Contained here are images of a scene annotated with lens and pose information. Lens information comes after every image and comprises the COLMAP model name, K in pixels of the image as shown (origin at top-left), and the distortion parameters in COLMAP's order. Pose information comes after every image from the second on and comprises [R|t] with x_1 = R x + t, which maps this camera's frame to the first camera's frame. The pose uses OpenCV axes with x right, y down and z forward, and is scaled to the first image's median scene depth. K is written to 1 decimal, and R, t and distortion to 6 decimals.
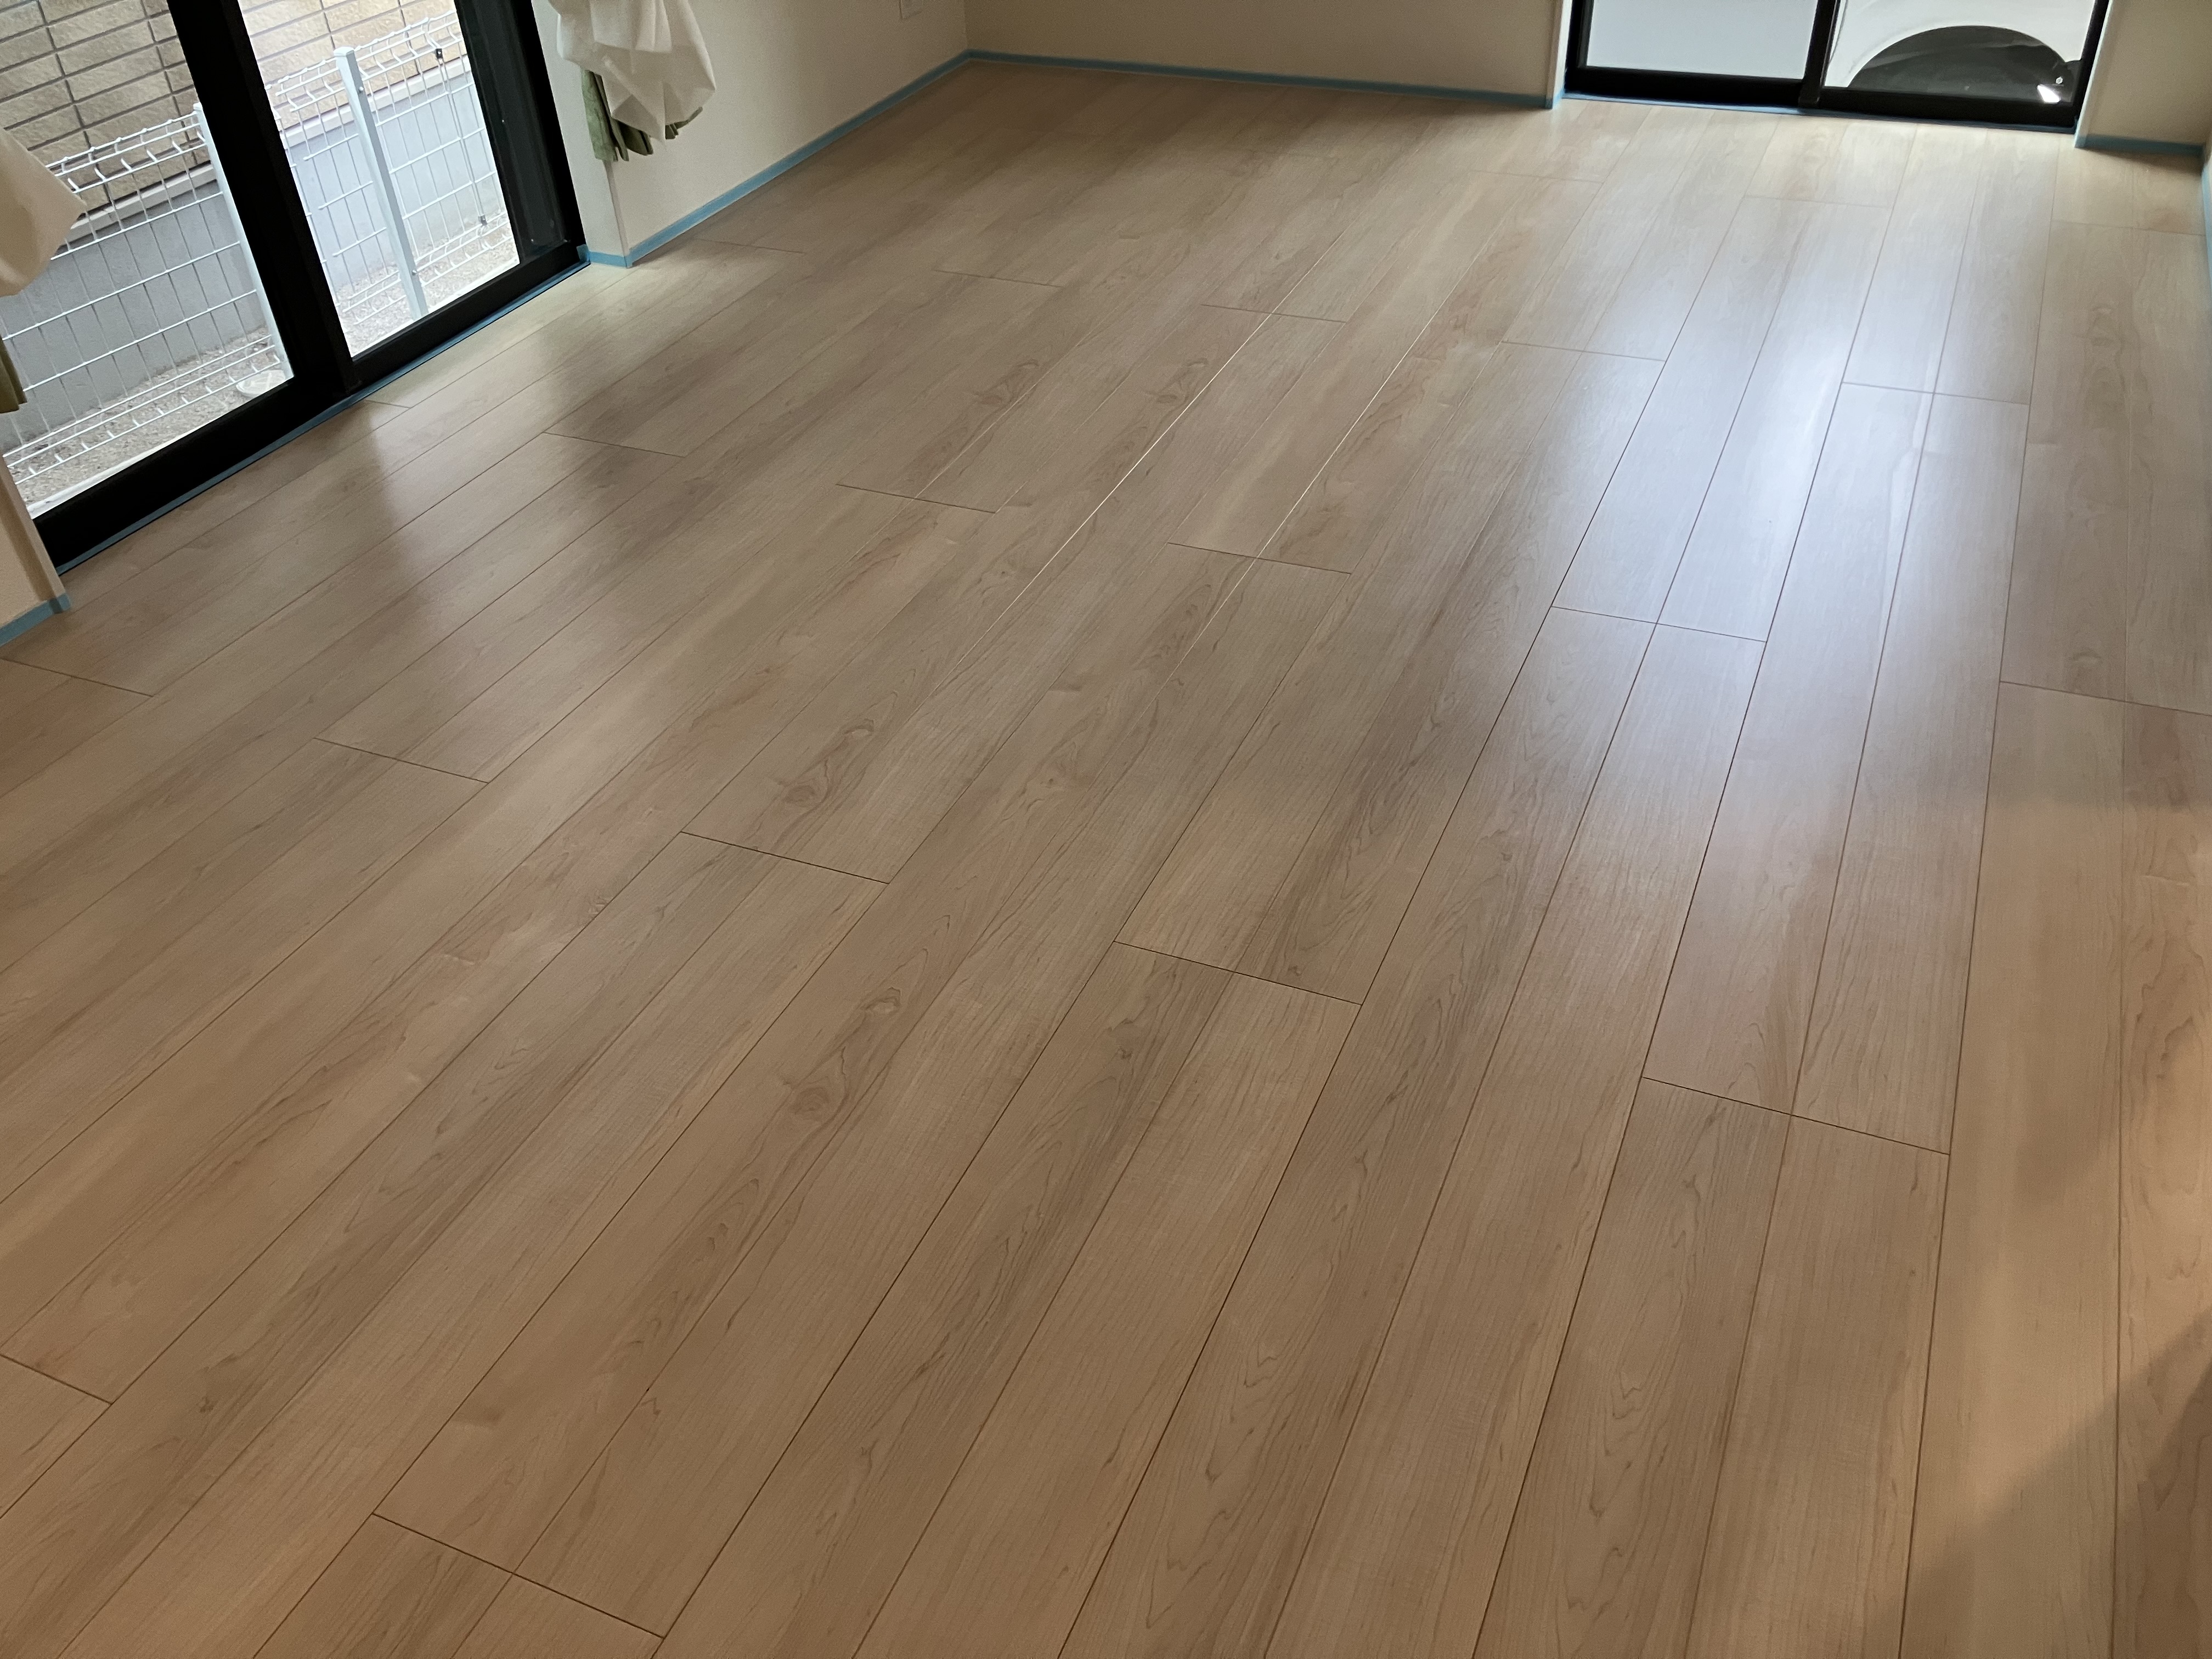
lens RADIAL K [[1833.5, 0, 1106.0], [0, 1833.5, 829.5], [0, 0, 1]] dist [0.007639, -0.001229]
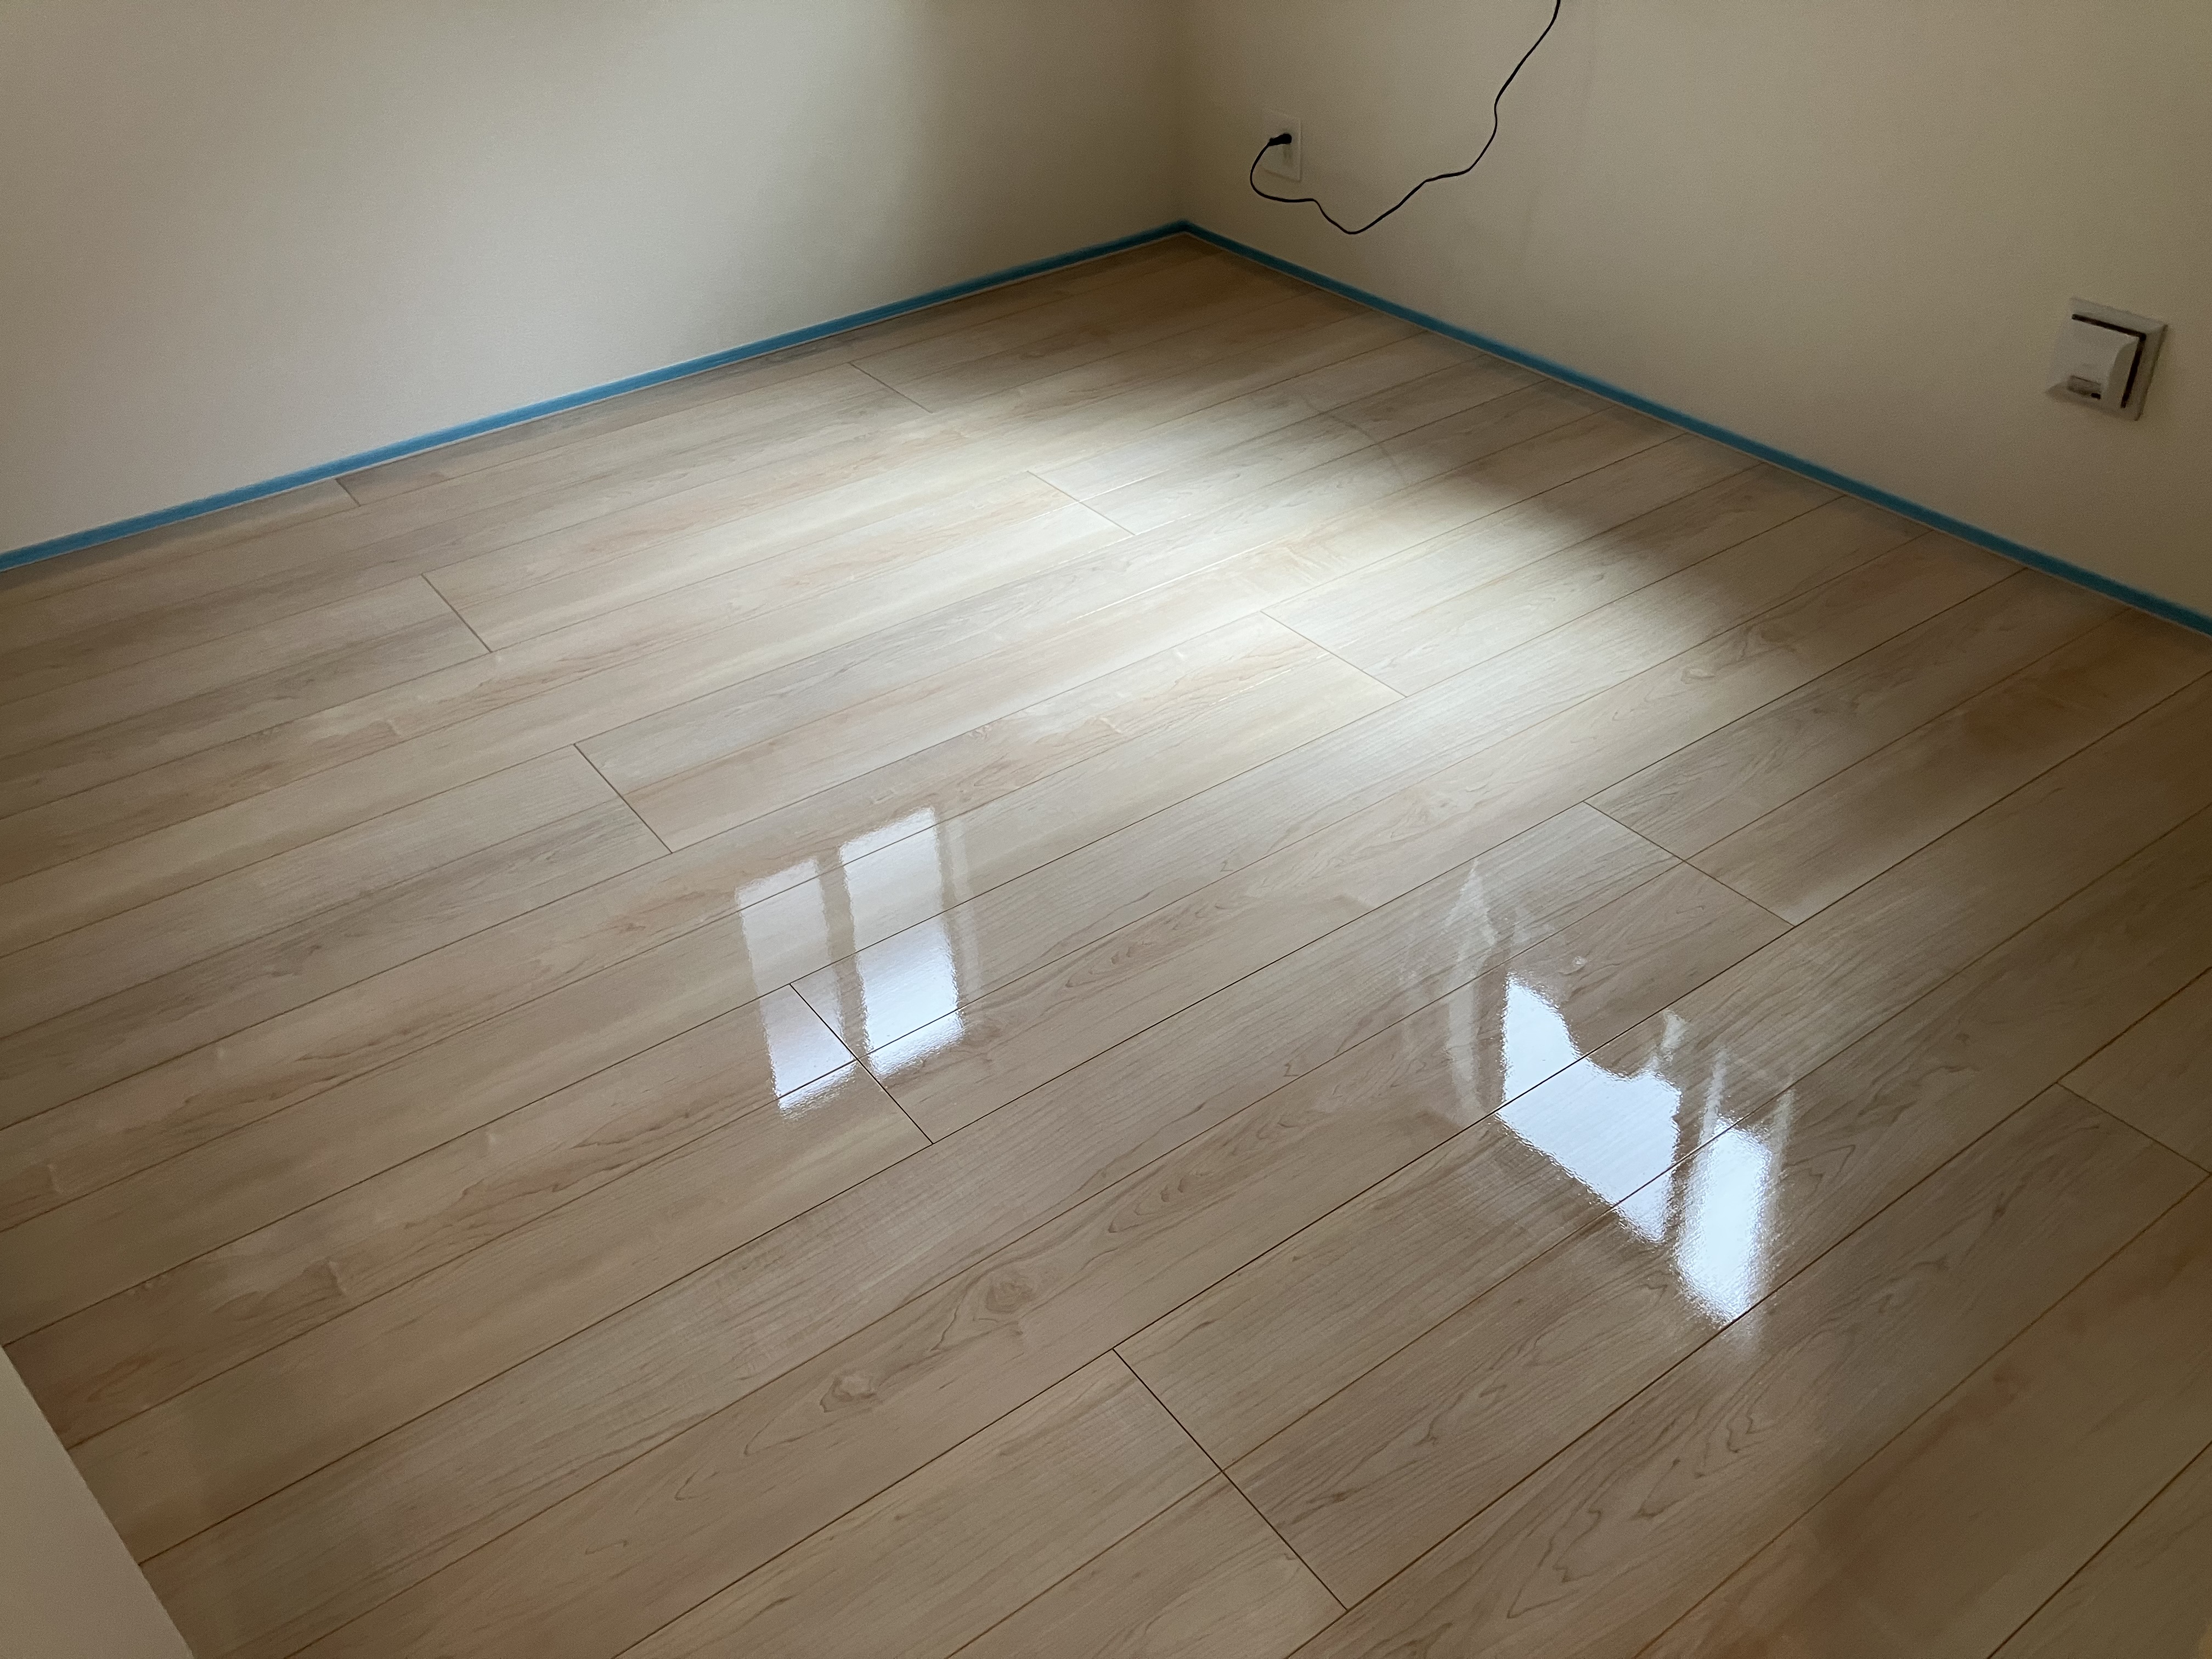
lens RADIAL K [[1833.5, 0, 1106.0], [0, 1833.5, 829.5], [0, 0, 1]] dist [0.007639, -0.001229]
pose [[-0.855394, -0.231633, 0.463301, -0.507791], [0.381698, 0.322764, 0.866100, -0.594038], [-0.350154, 0.917698, -0.187677, 0.892226]]
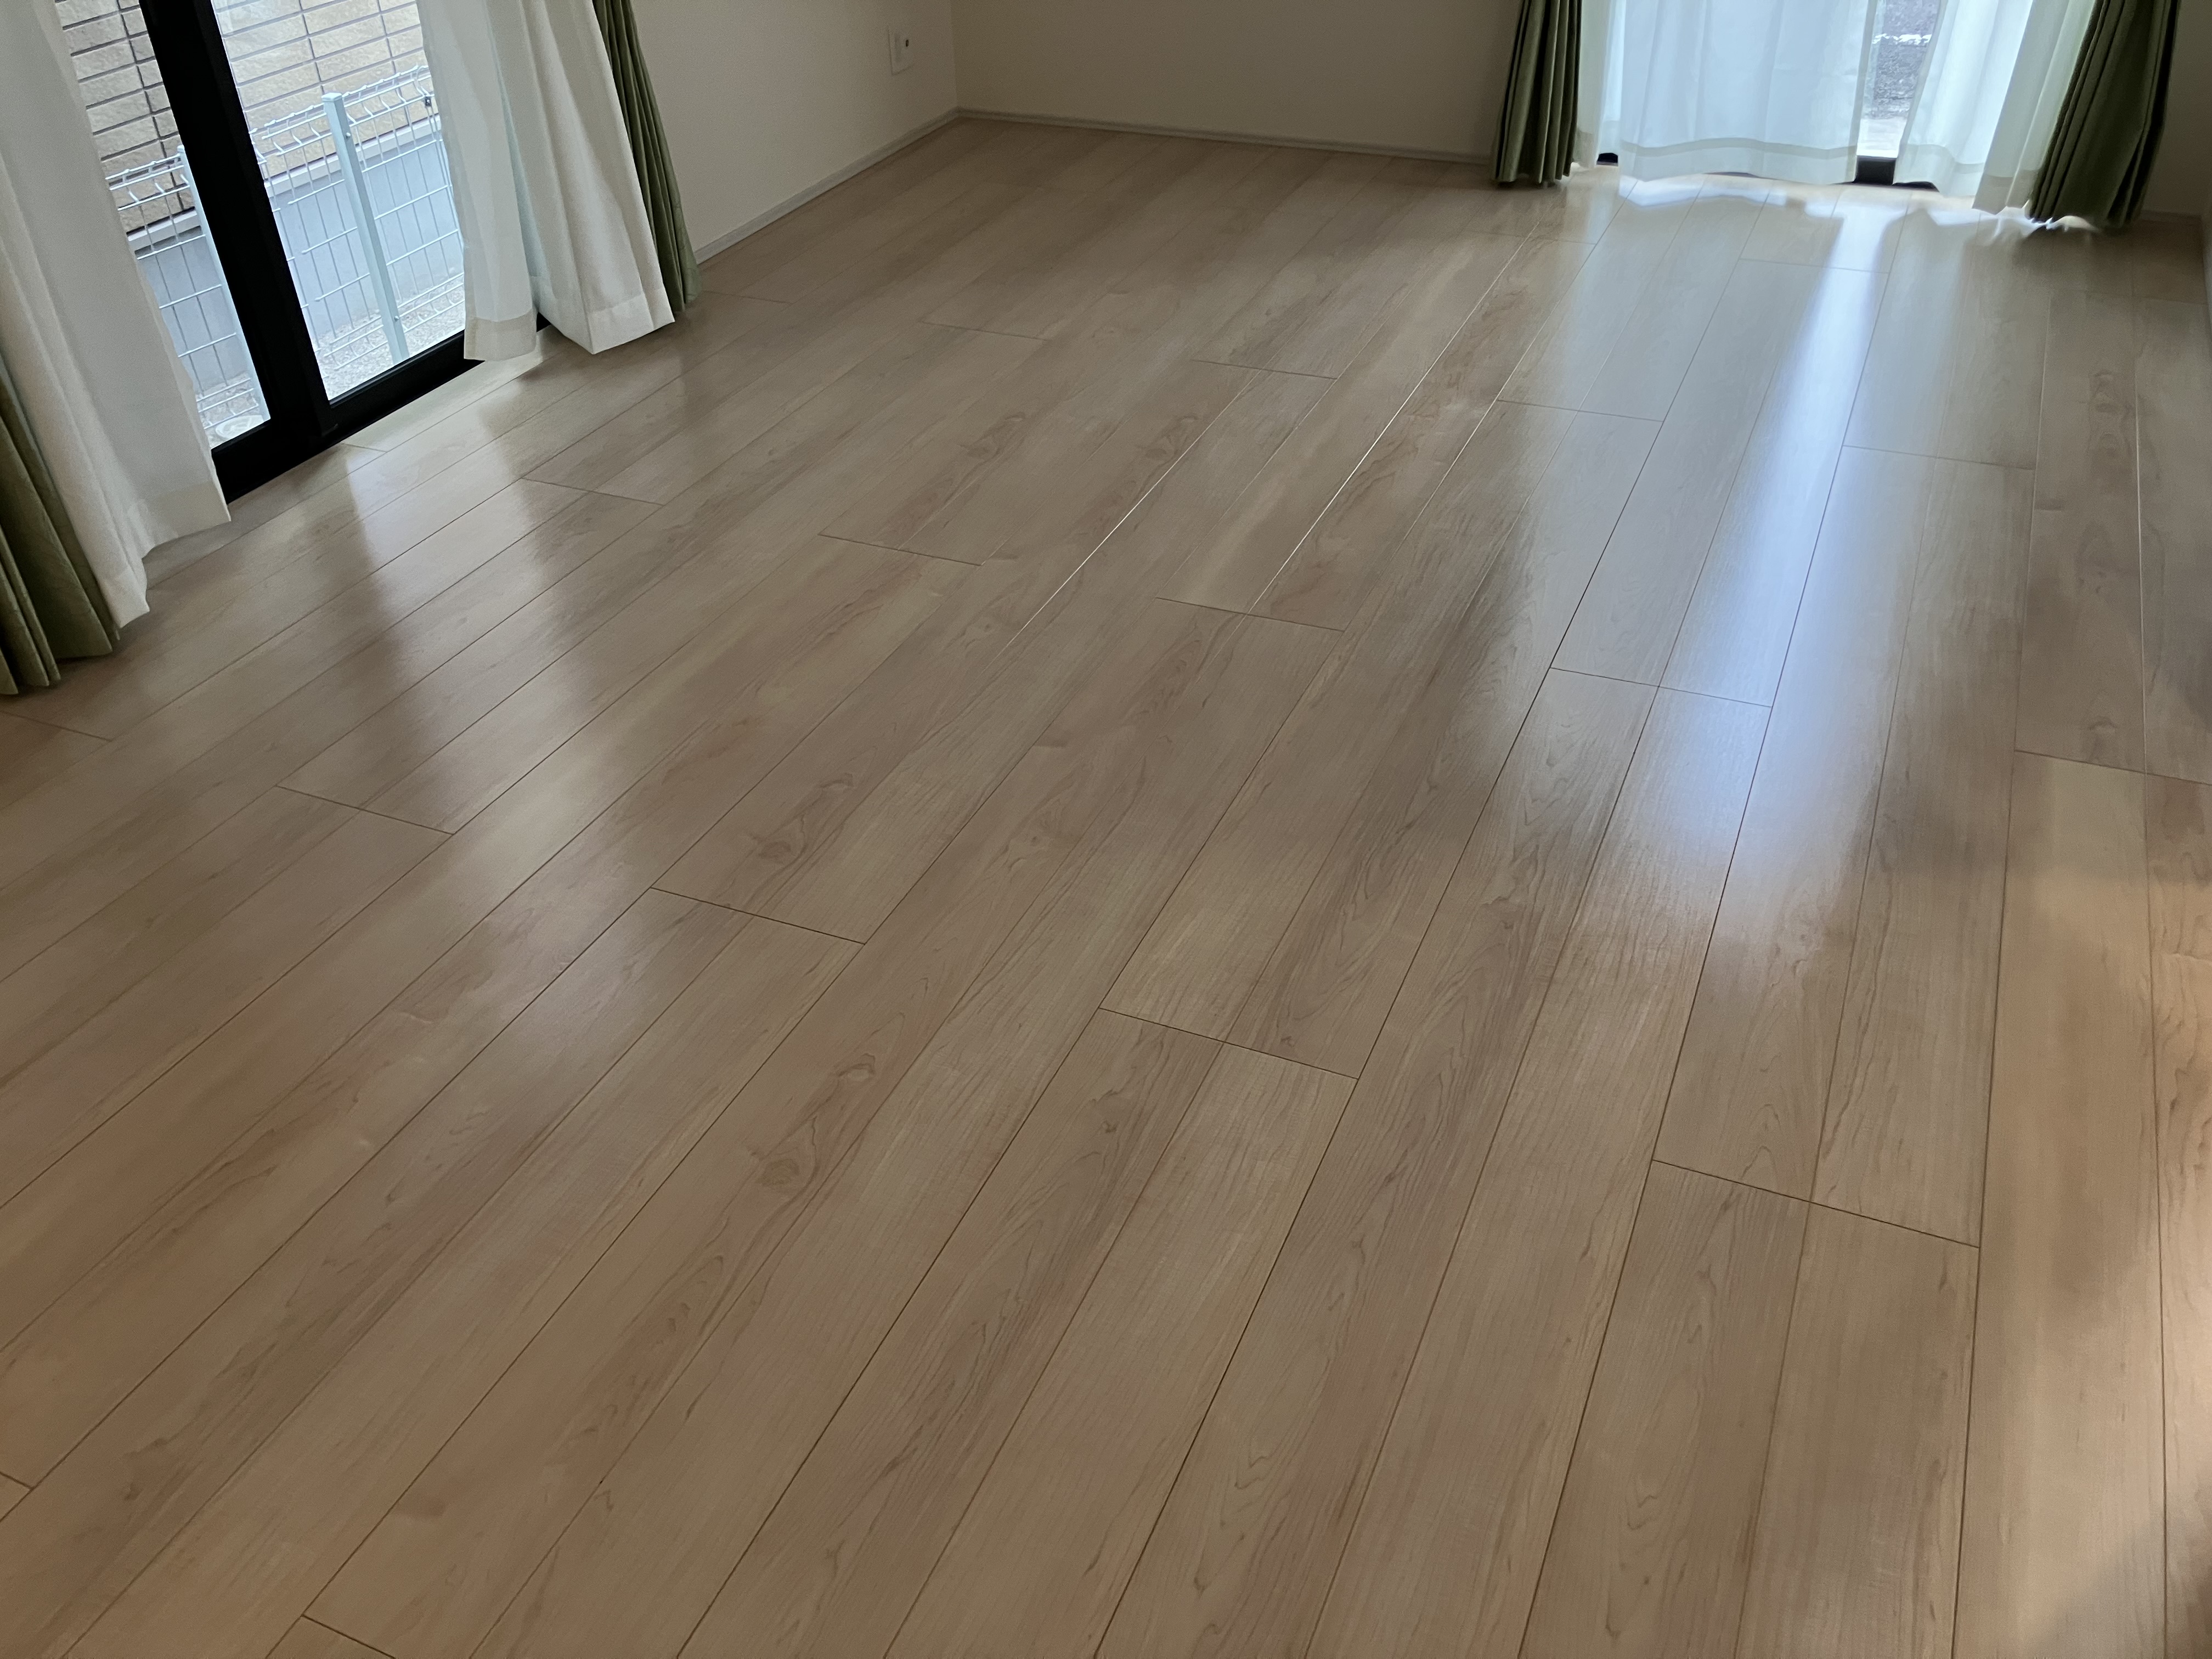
lens RADIAL K [[1833.5, 0, 1106.0], [0, 1833.5, 829.5], [0, 0, 1]] dist [0.007639, -0.001229]
pose [[0.999855, 0.012361, 0.011749, -0.004422], [-0.011996, 0.999457, -0.030686, -0.003204], [-0.012122, 0.030541, 0.999460, 0.036475]]
